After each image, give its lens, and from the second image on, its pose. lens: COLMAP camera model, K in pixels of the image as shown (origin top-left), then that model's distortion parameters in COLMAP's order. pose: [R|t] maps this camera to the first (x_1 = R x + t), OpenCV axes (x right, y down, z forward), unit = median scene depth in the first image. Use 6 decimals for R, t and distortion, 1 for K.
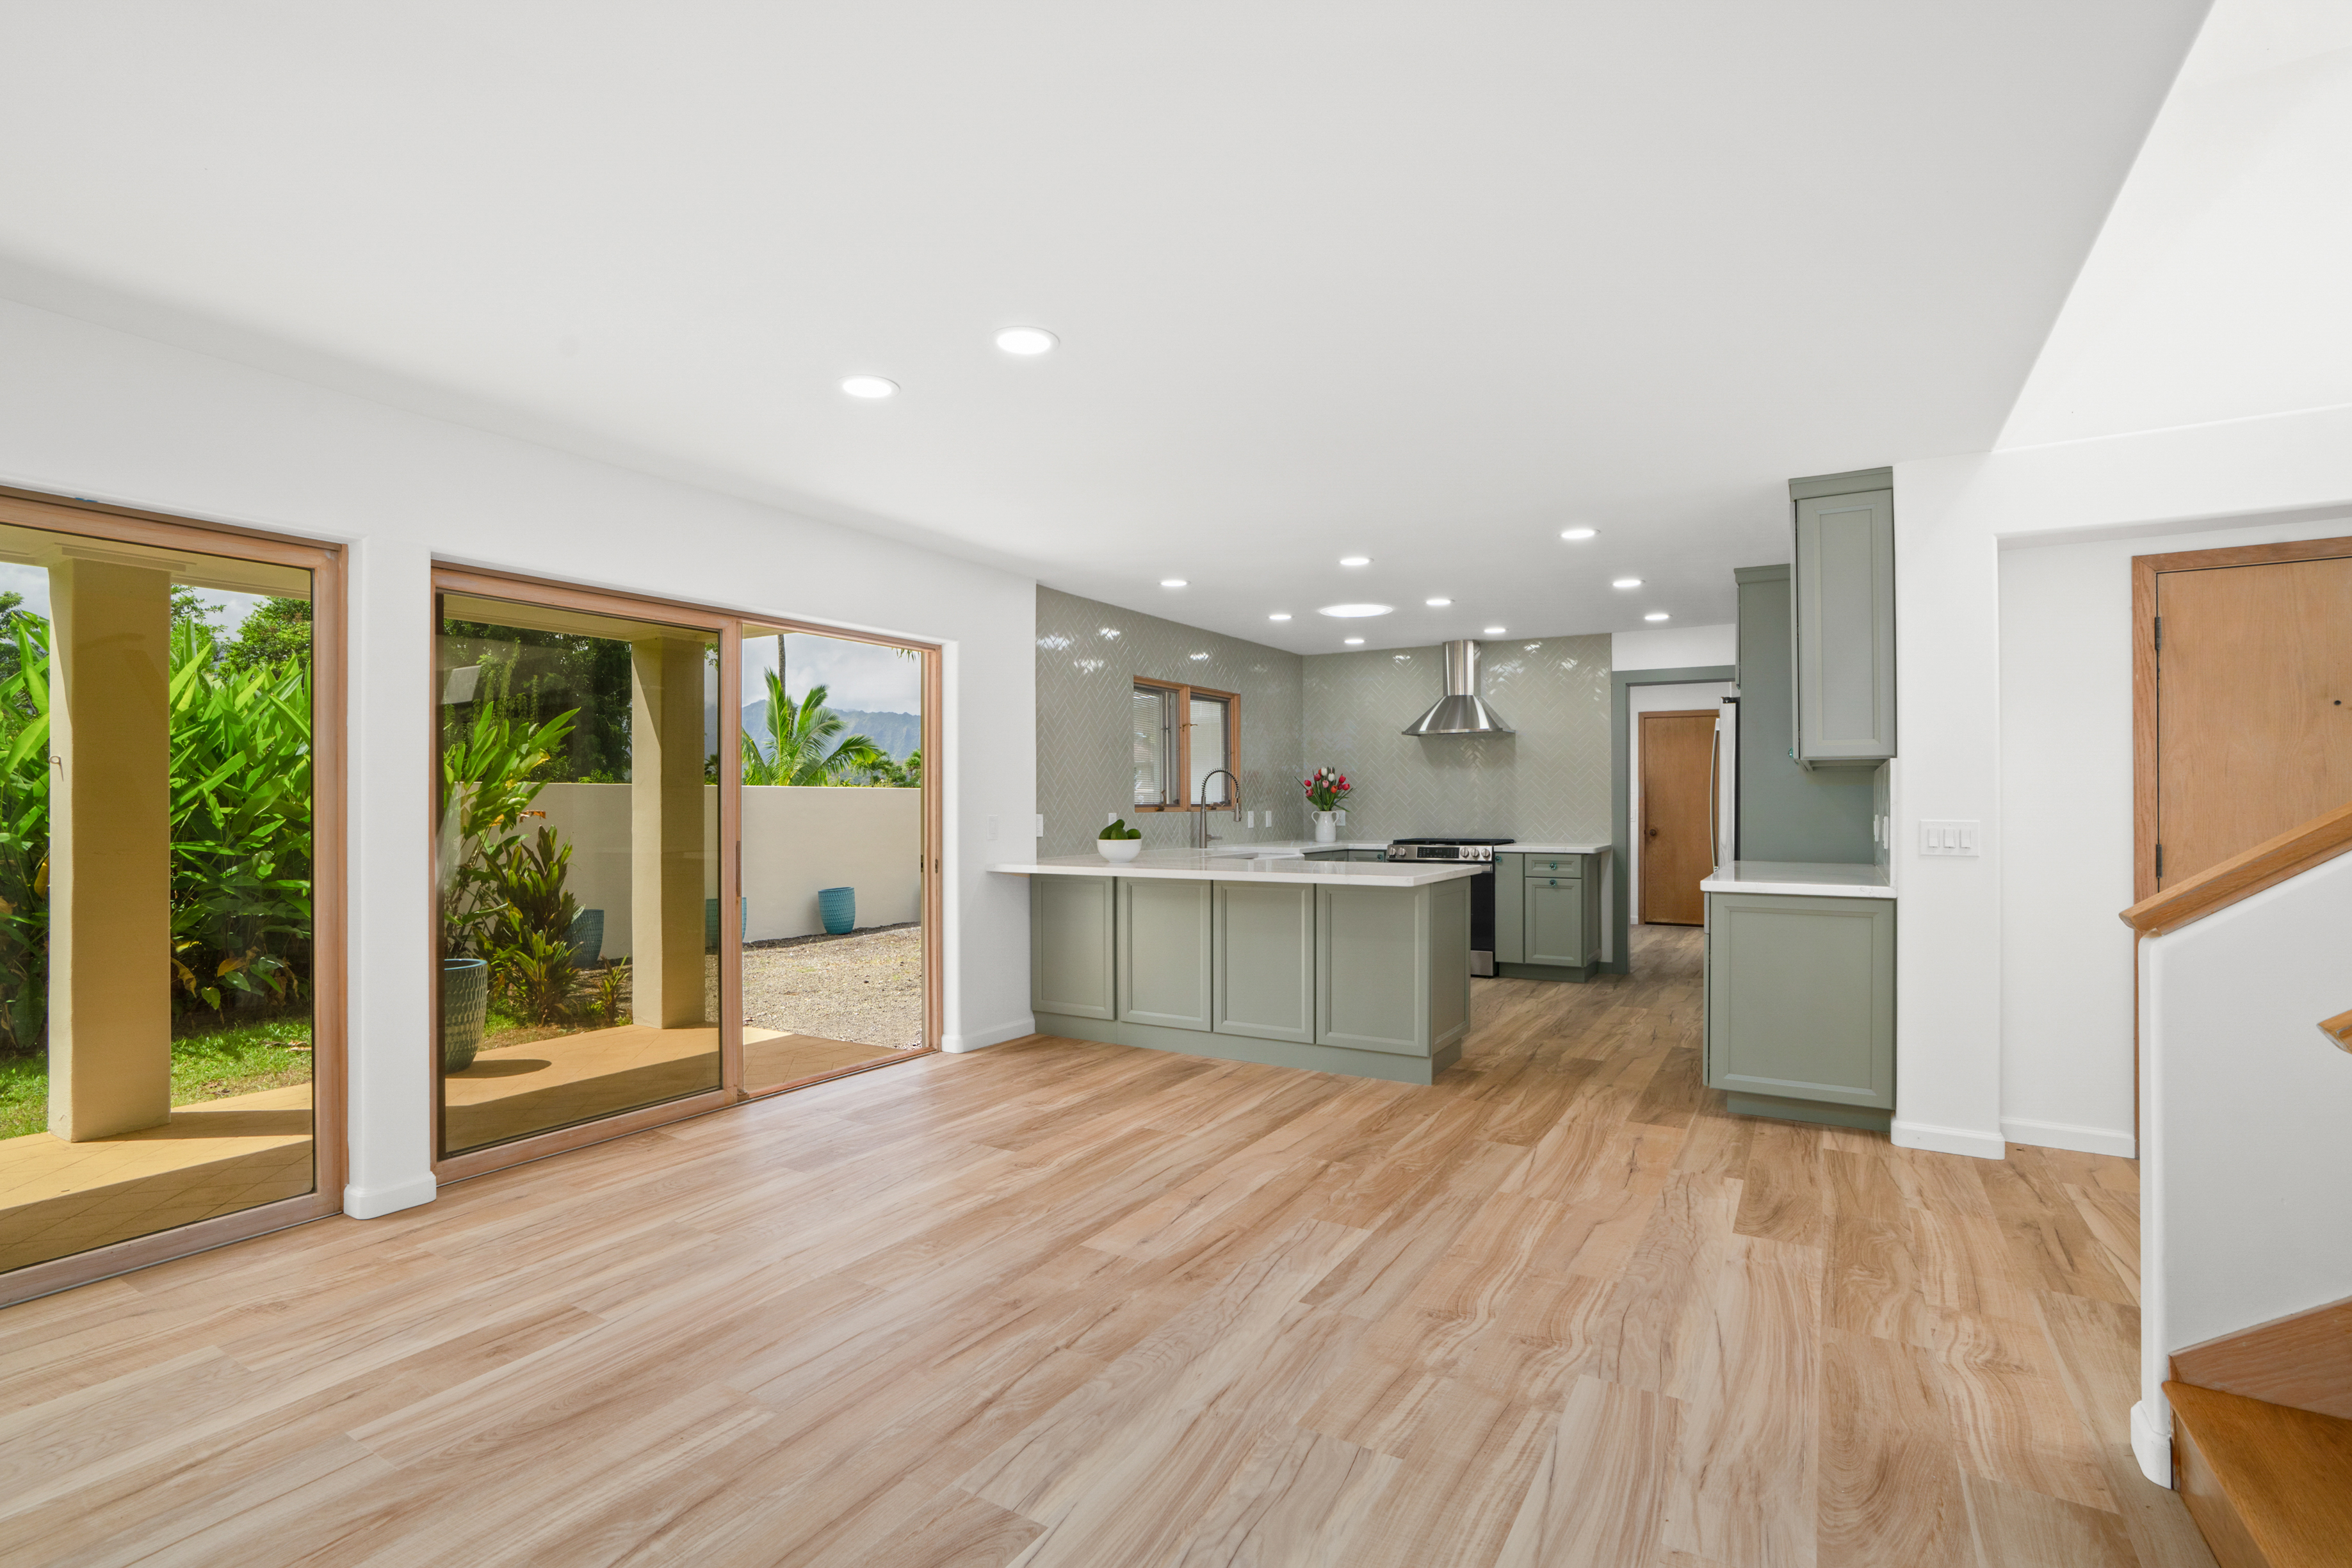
lens RADIAL K [[1089.2, 0, 1157.1], [0, 1089.2, 795.1], [0, 0, 1]] dist [-0.044208, 0.022132]
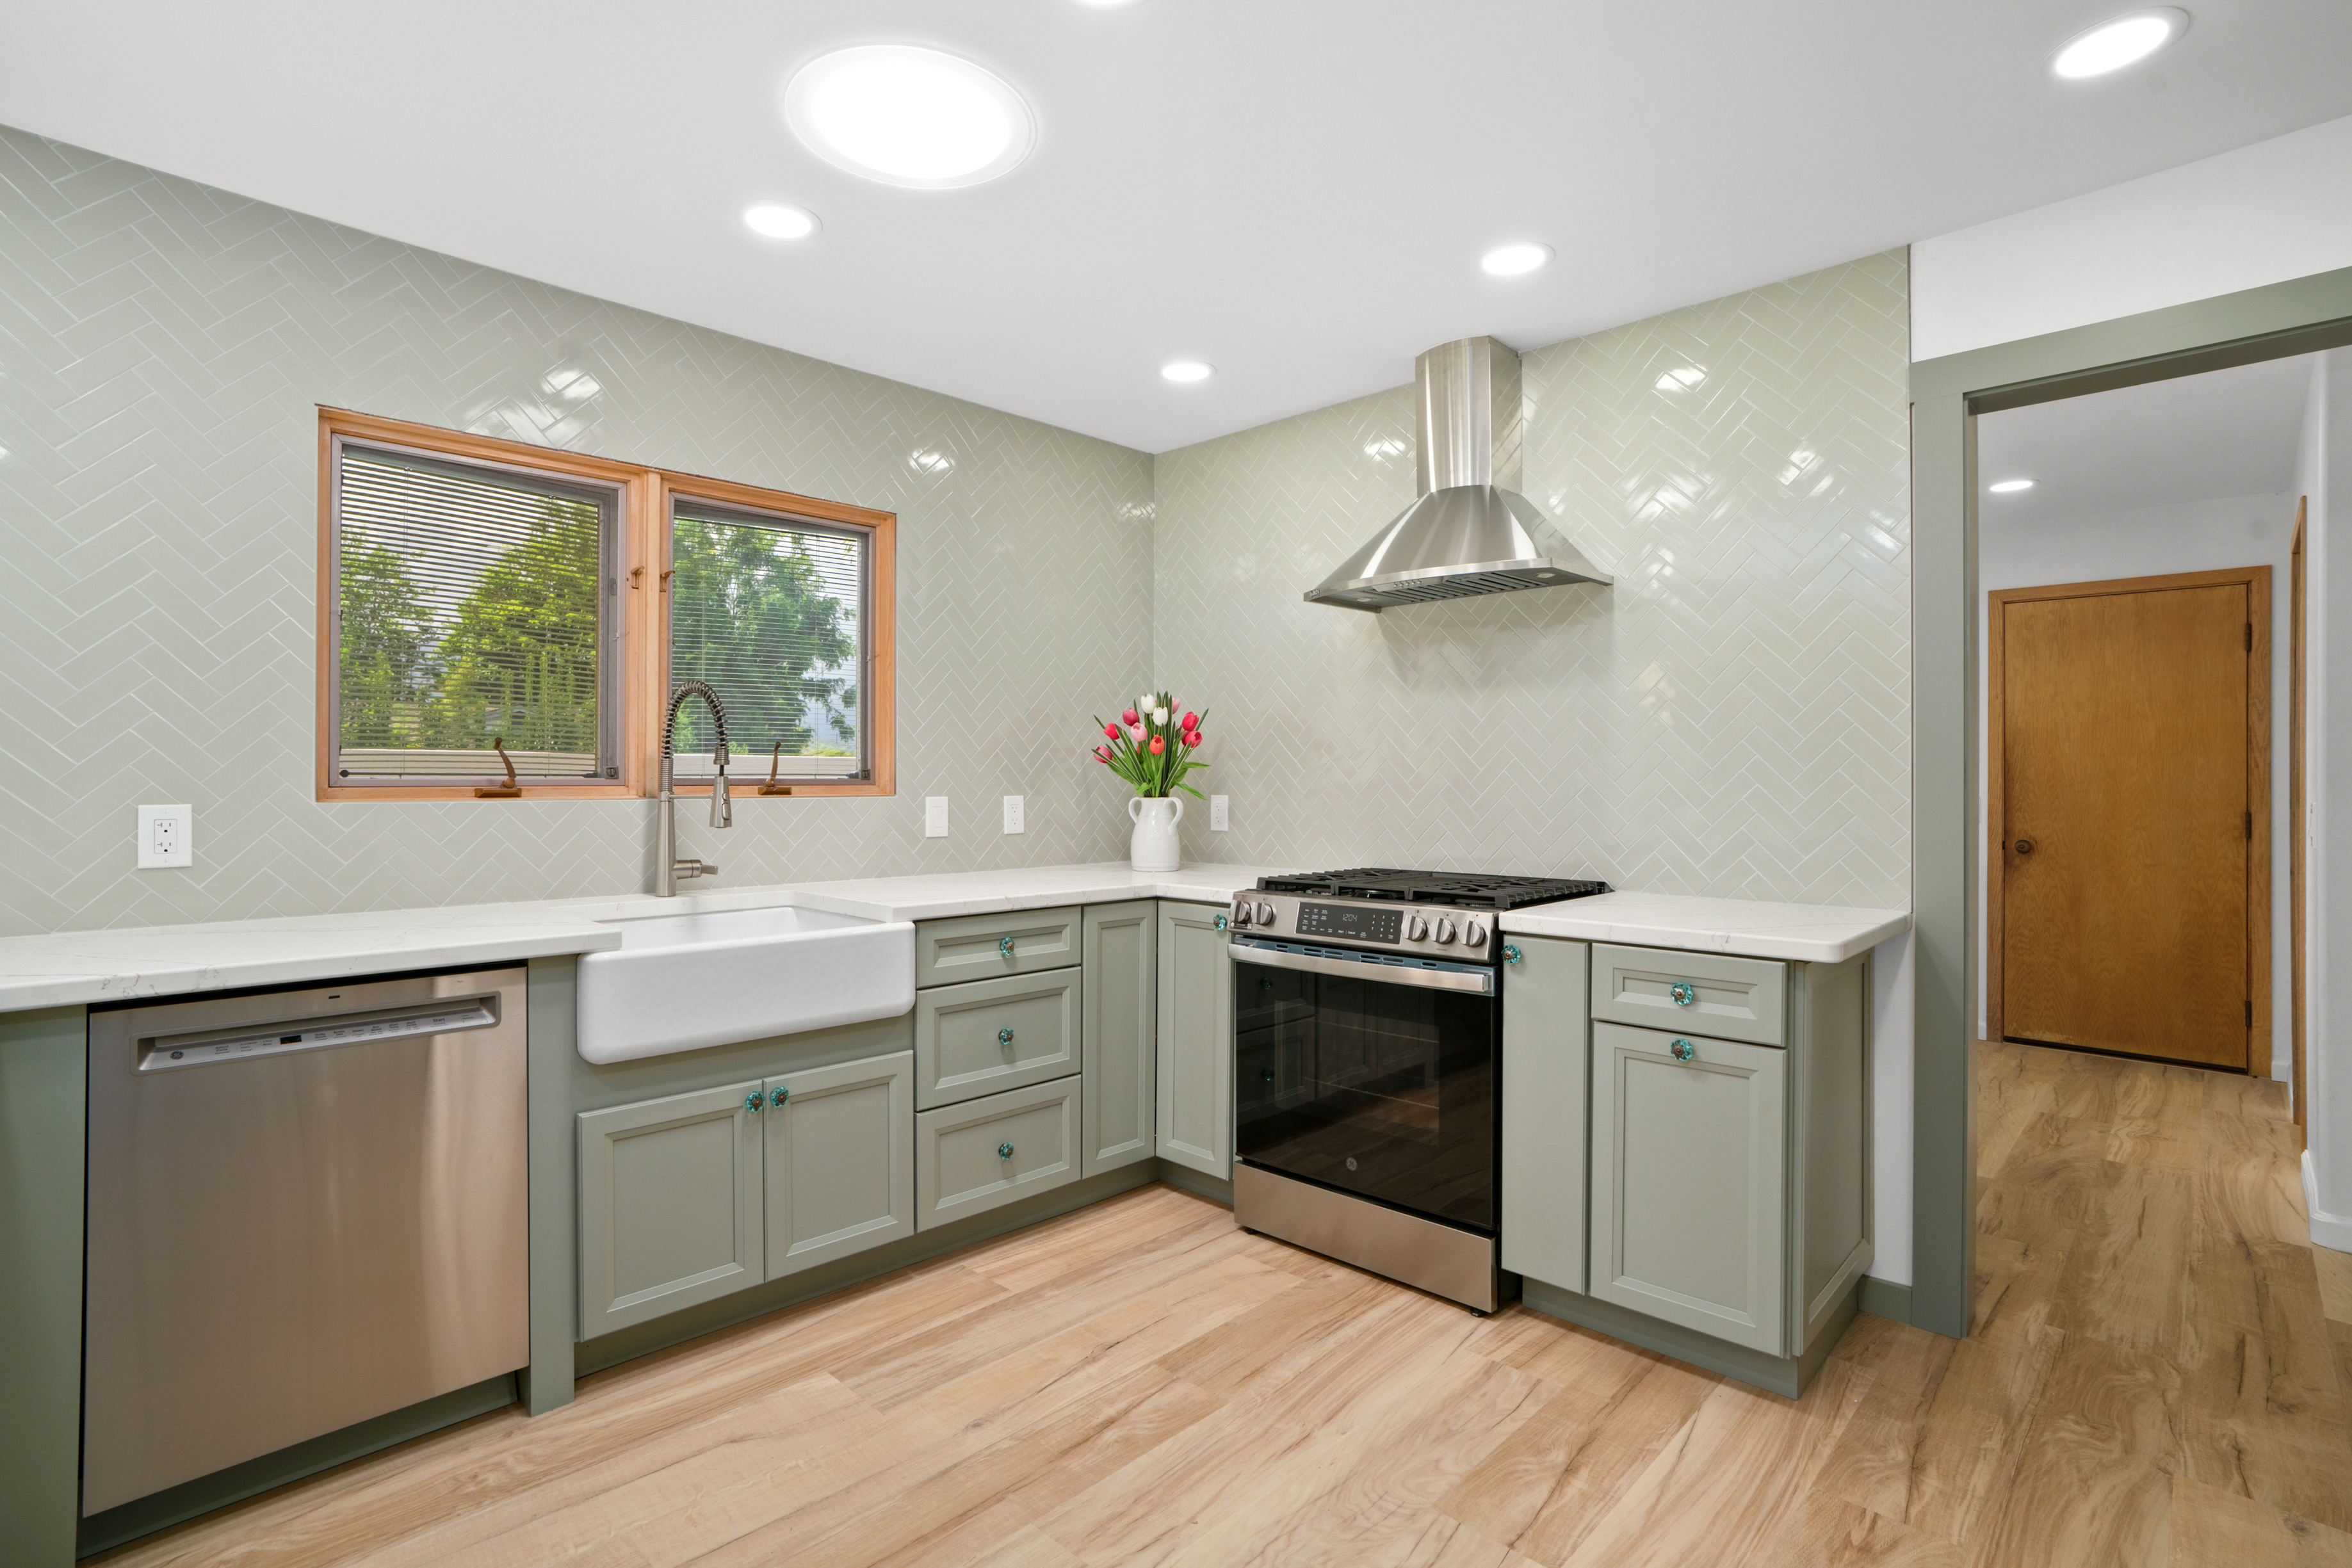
lens RADIAL K [[1089.2, 0, 1166.1], [0, 1089.2, 772.1], [0, 0, 1]] dist [-0.044208, 0.022132]
pose [[0.974782, 0.003122, -0.223139, 0.585909], [-0.003279, 0.999995, -0.000335, 0.011439], [0.223136, 0.001058, 0.974787, 1.361710]]
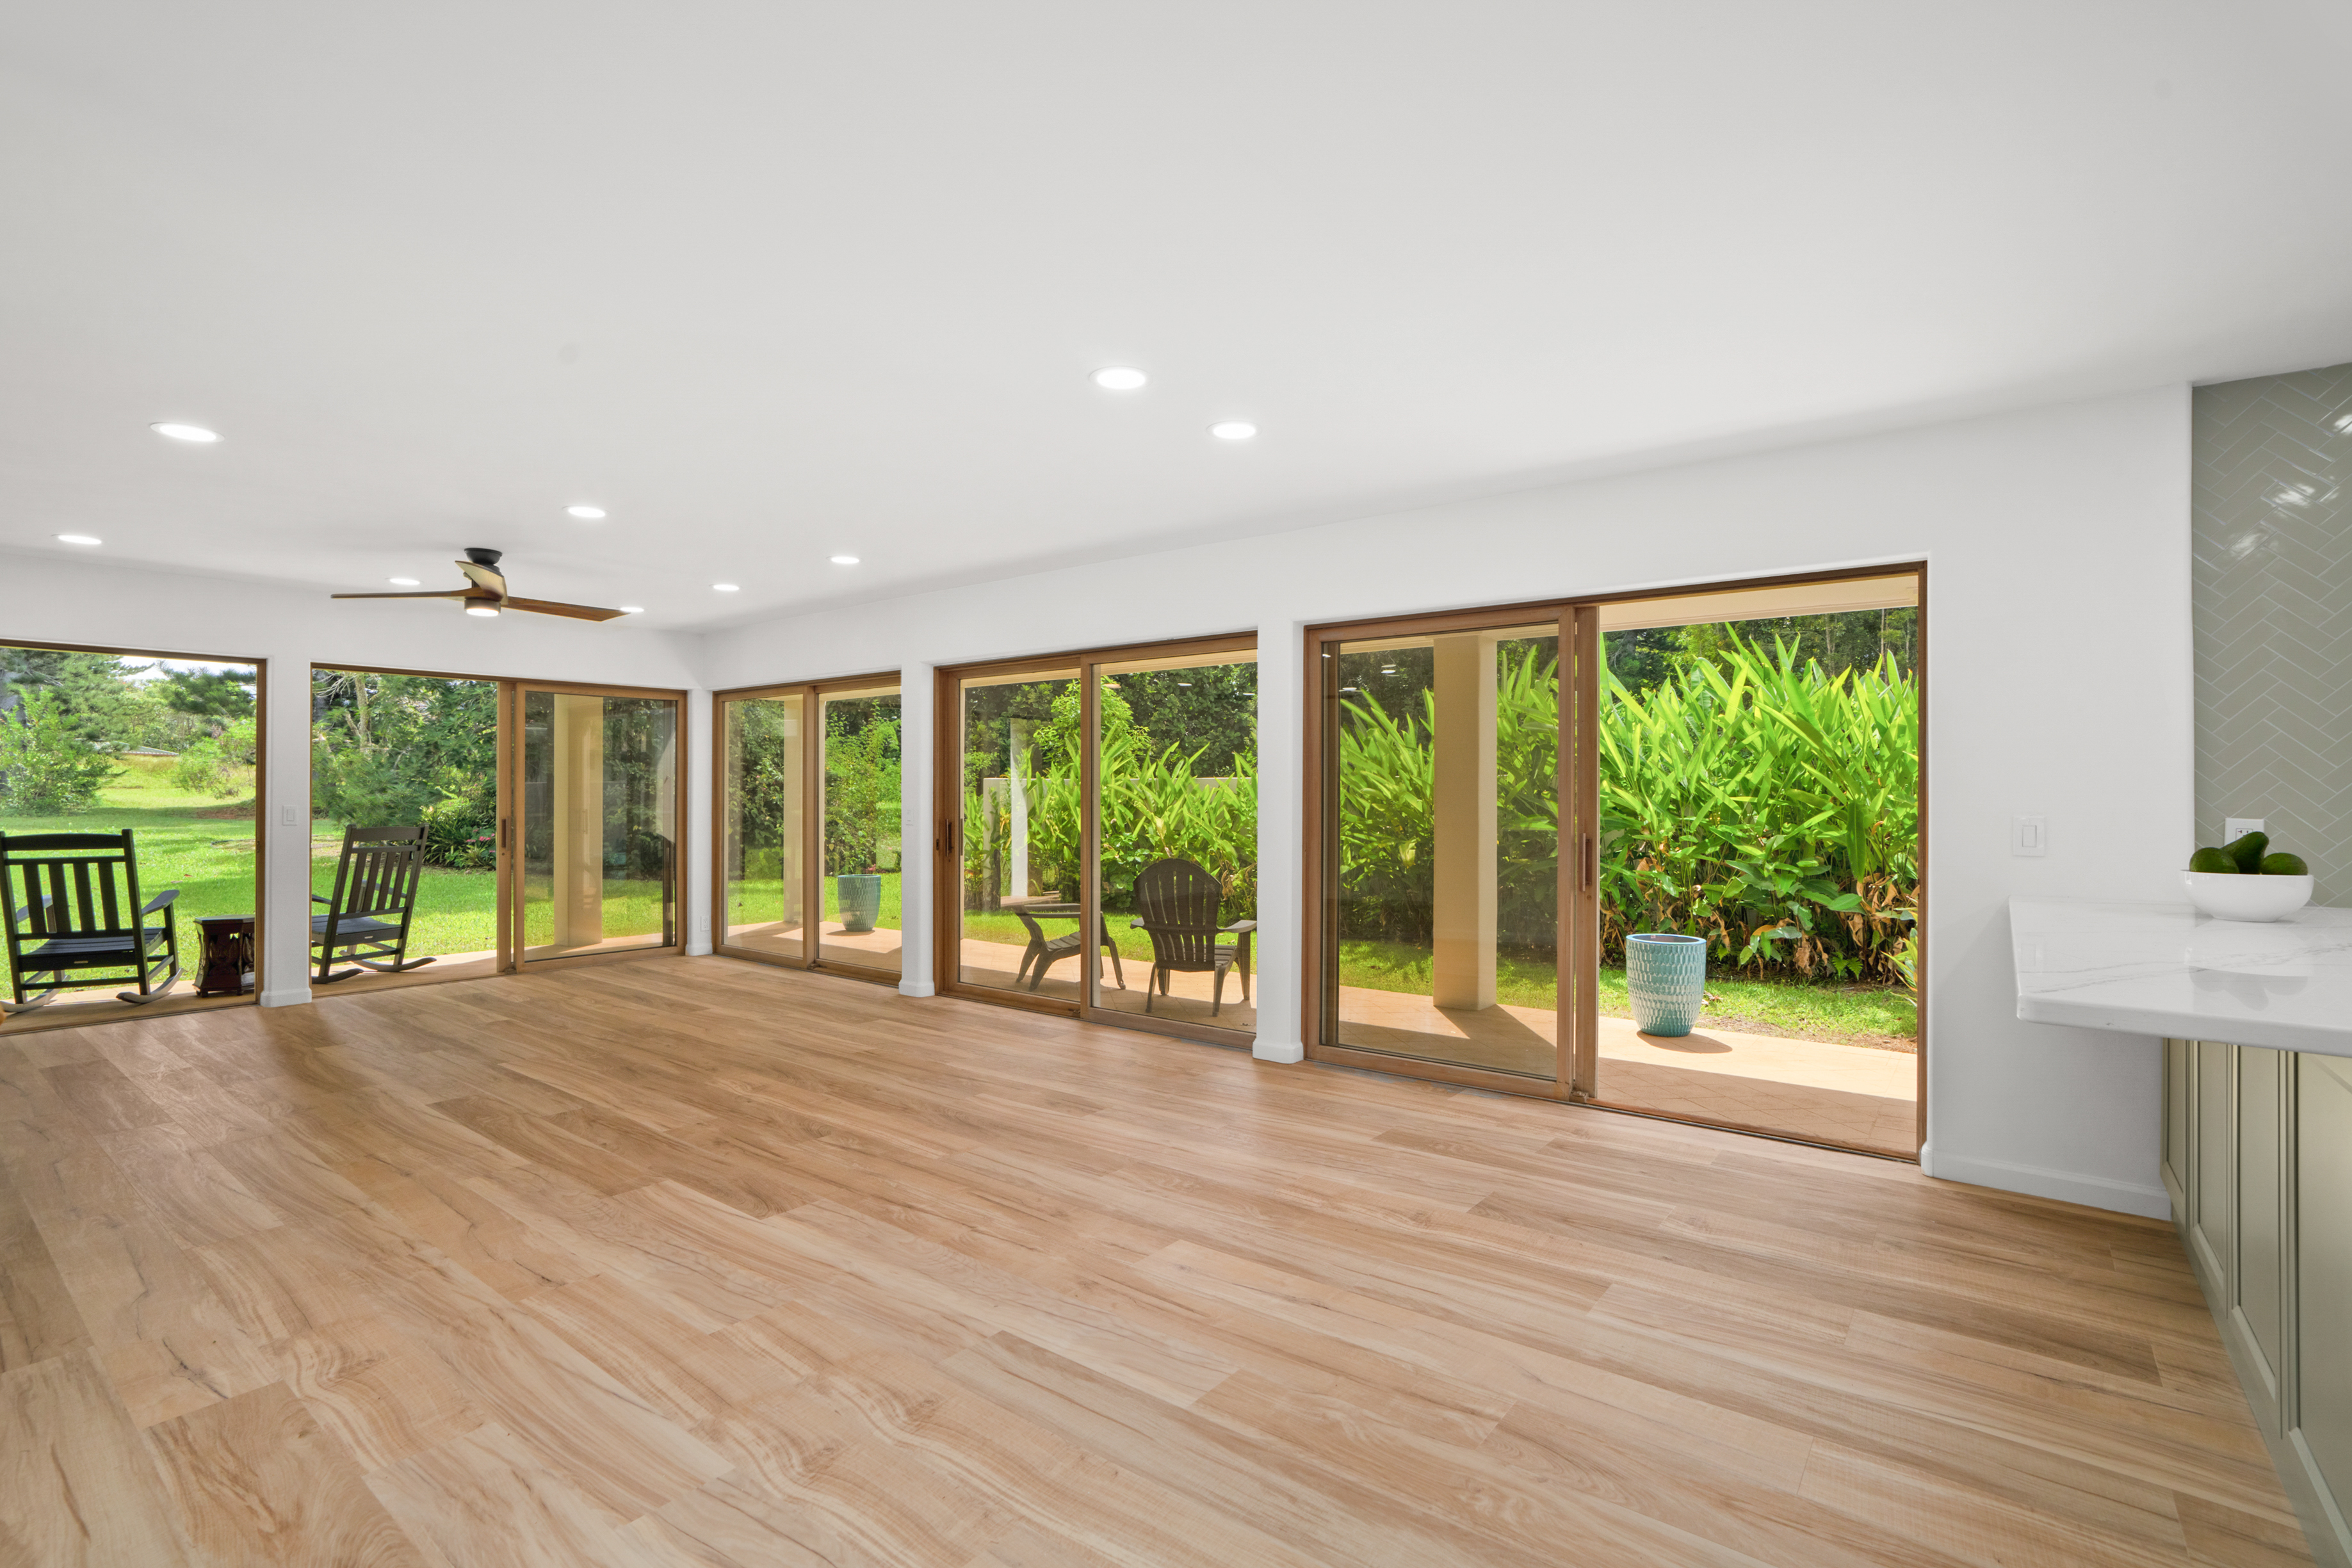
lens RADIAL K [[1089.2, 0, 1141.2], [0, 1089.2, 791.6], [0, 0, 1]] dist [-0.044208, 0.022132]
pose [[-0.119523, -0.003265, -0.992826, 0.741041], [0.006311, 0.999972, -0.004049, 0.009866], [0.992811, -0.006750, -0.119499, 0.882940]]
